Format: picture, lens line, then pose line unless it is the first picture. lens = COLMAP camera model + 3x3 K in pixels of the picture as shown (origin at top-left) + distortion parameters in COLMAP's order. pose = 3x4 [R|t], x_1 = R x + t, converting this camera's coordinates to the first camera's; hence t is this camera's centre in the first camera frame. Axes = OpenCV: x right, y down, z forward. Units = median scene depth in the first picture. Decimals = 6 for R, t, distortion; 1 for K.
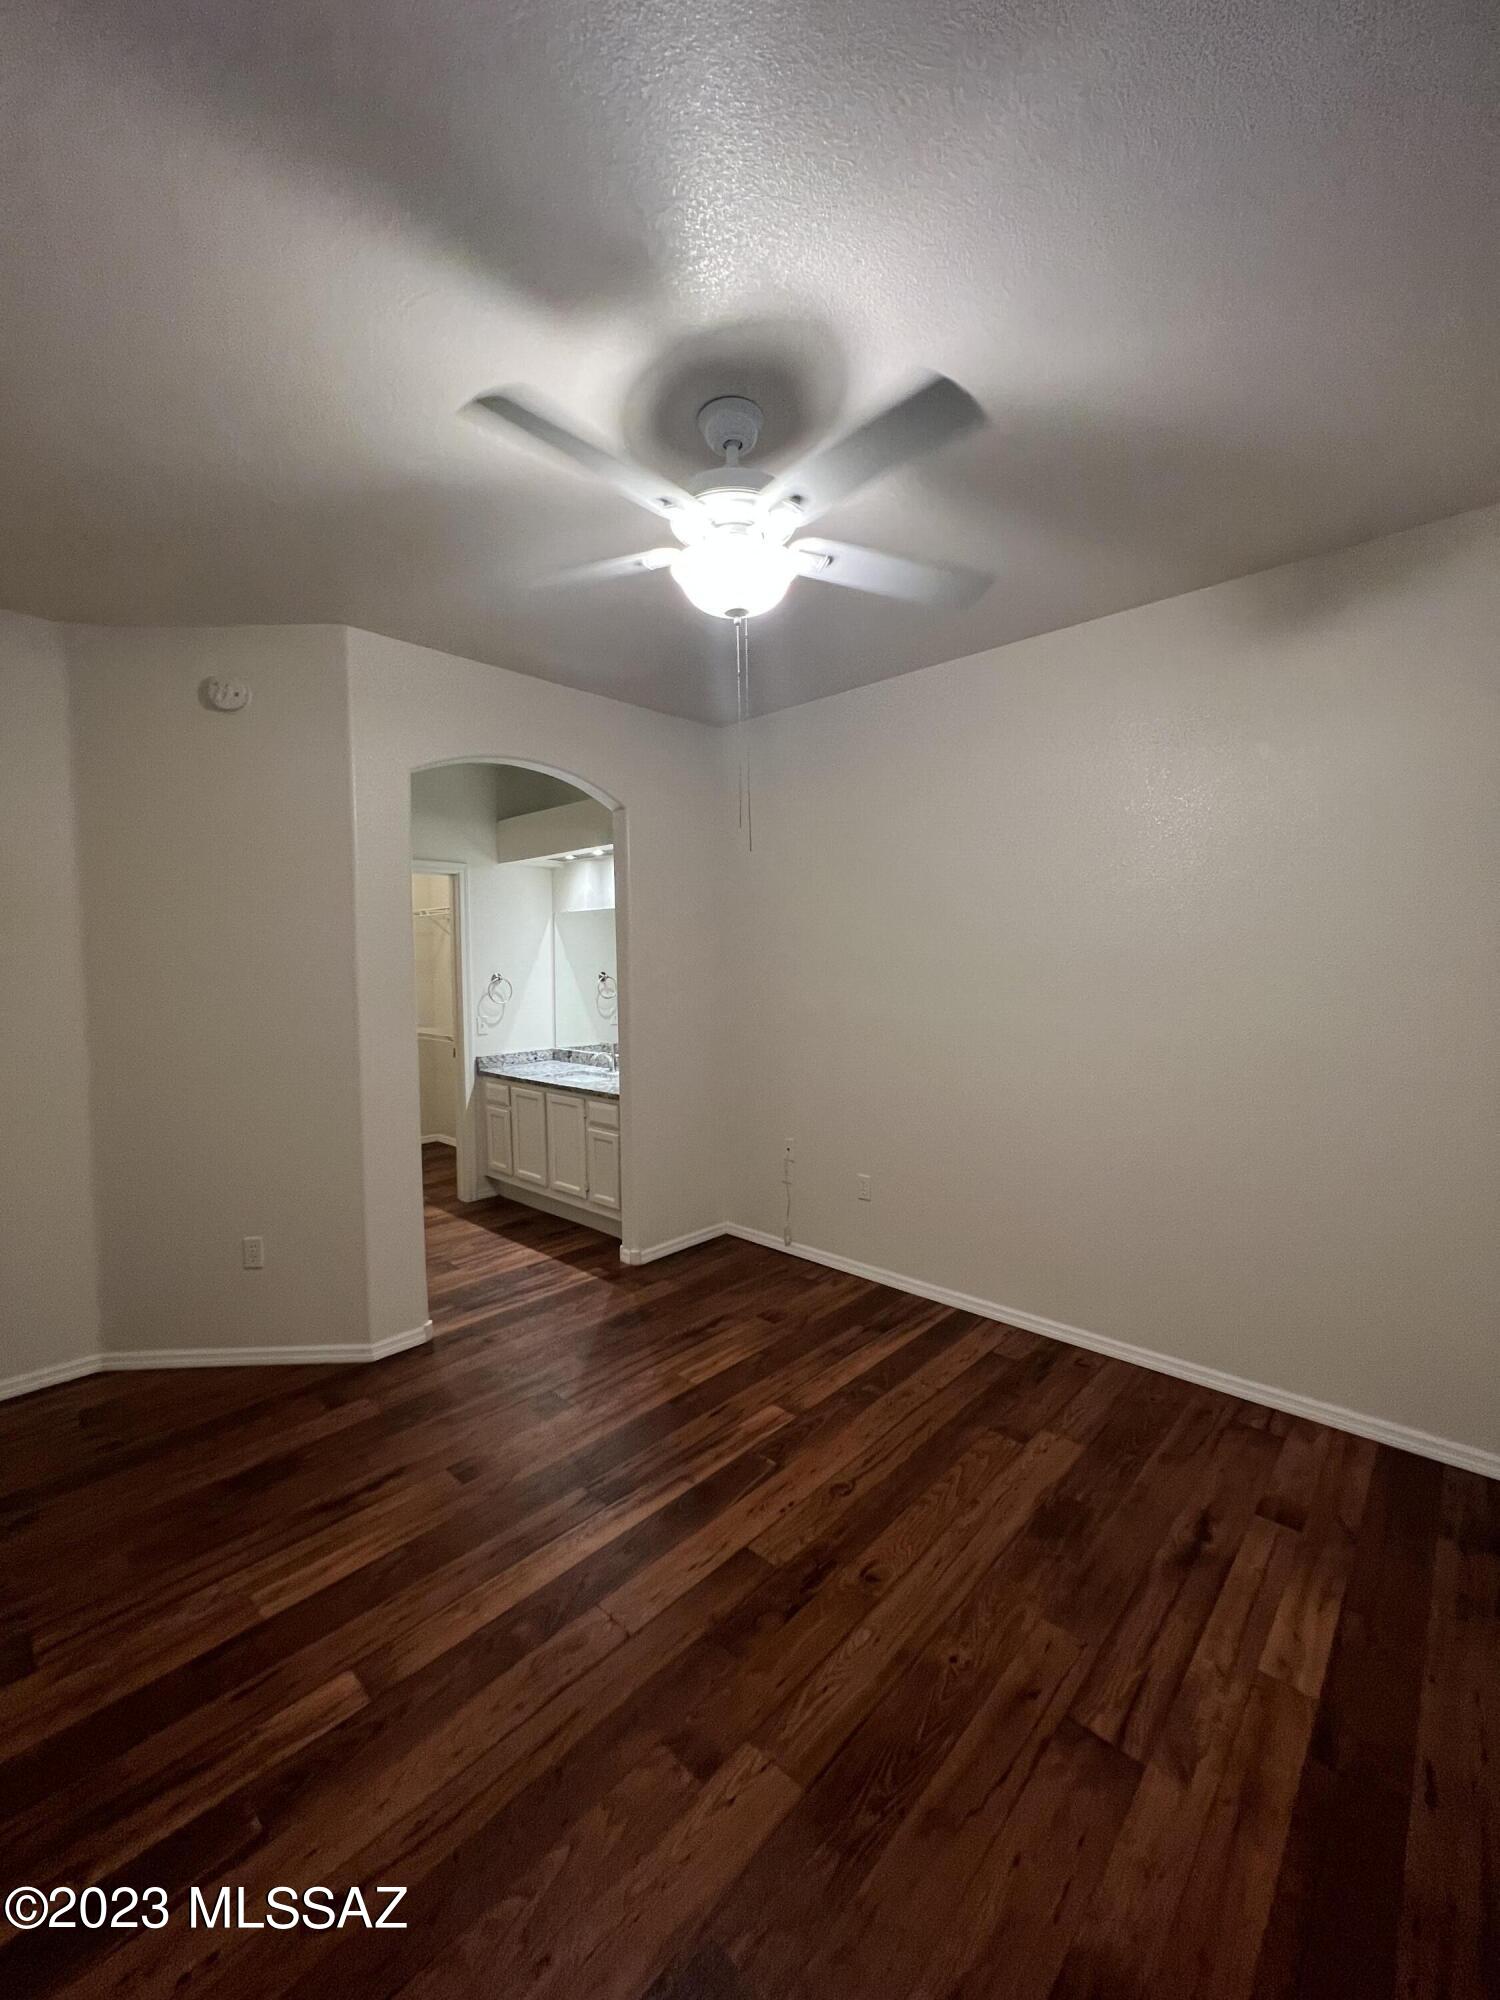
lens RADIAL K [[811.5, 0, 752.3], [0, 811.5, 1007.5], [0, 0, 1]] dist [0.001134, 0.000791]
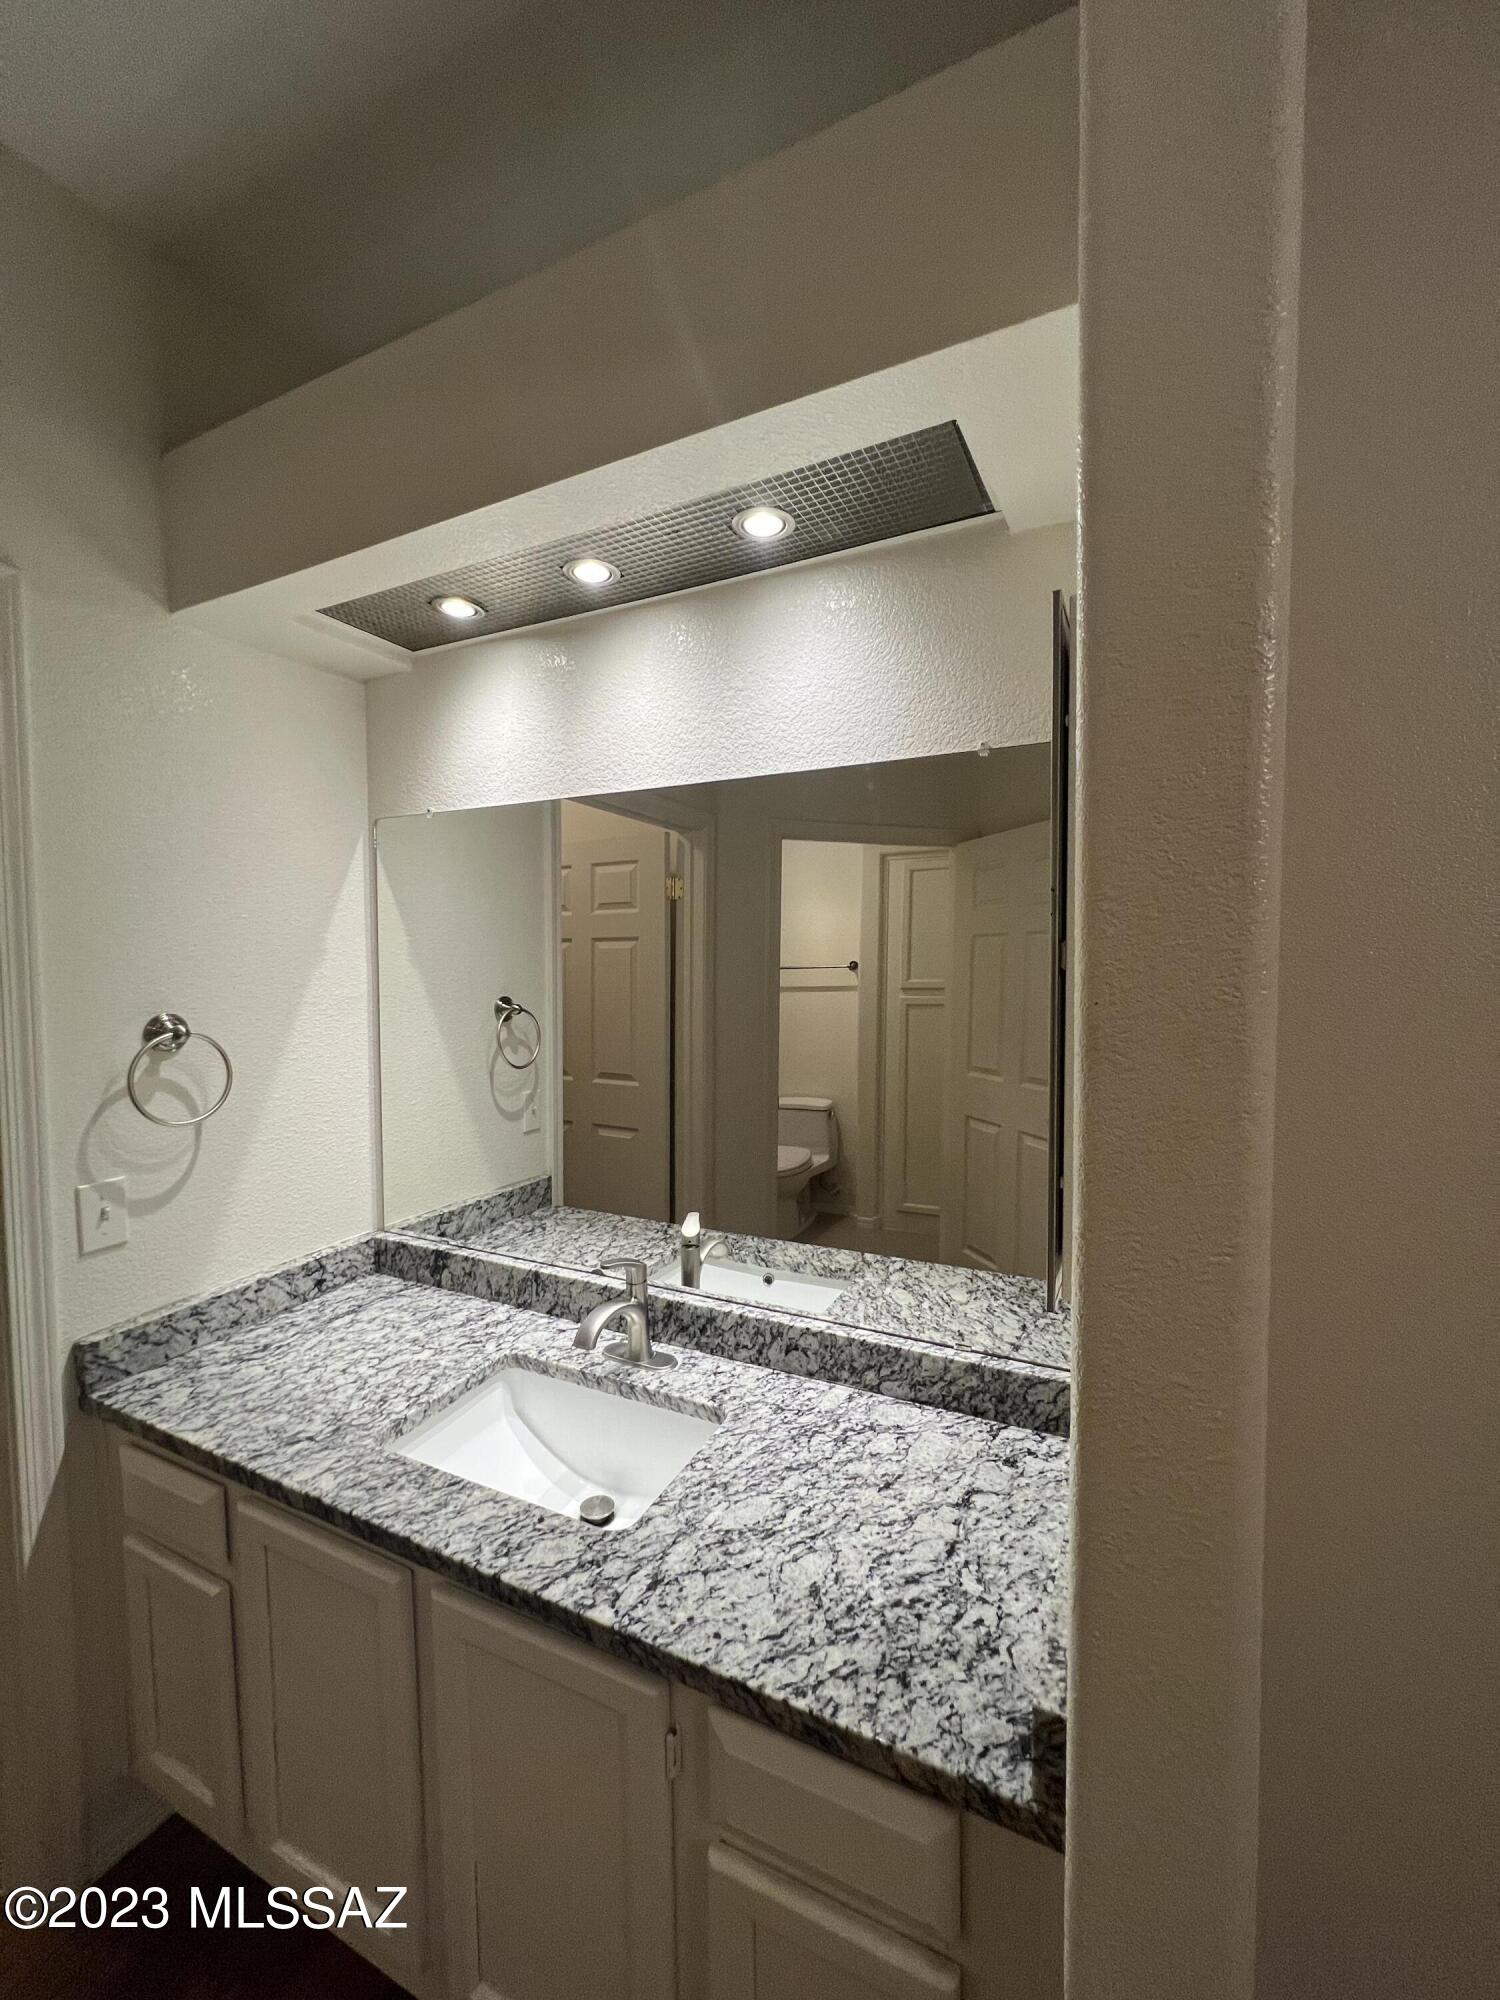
lens RADIAL K [[811.5, 0, 754.8], [0, 811.5, 1002.5], [0, 0, 1]] dist [0.001134, 0.000791]
pose [[0.955907, -0.009909, 0.293502, -0.285207], [0.011631, 0.999924, -0.004124, -0.059042], [-0.293439, 0.007356, 0.955950, 0.942495]]
